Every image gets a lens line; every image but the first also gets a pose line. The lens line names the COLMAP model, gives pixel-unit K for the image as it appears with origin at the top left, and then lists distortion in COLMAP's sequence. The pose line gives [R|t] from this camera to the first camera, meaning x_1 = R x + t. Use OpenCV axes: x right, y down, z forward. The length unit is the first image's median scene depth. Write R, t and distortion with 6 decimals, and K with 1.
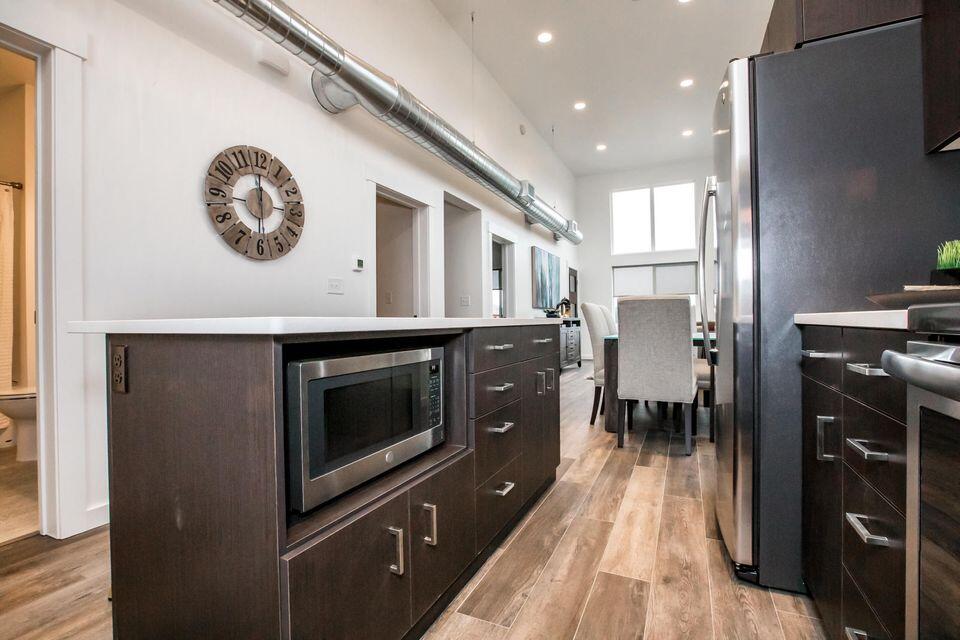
lens RADIAL K [[438.0, 0, 483.8], [0, 438.0, 320.4], [0, 0, 1]] dist [-0.051750, 0.020072]
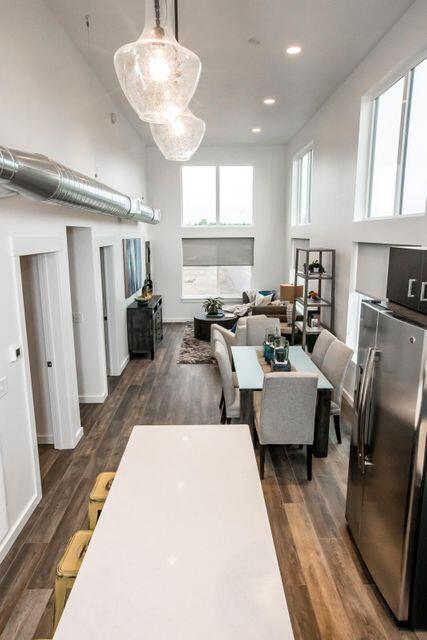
lens RADIAL K [[415.4, 0, 213.5], [0, 415.4, 320.0], [0, 0, 1]] dist [-0.002386, 0.001556]
pose [[0.899199, -0.082380, 0.429714, -0.215180], [-0.007231, 0.979183, 0.202849, -0.292635], [-0.437479, -0.185509, 0.879885, 0.028765]]
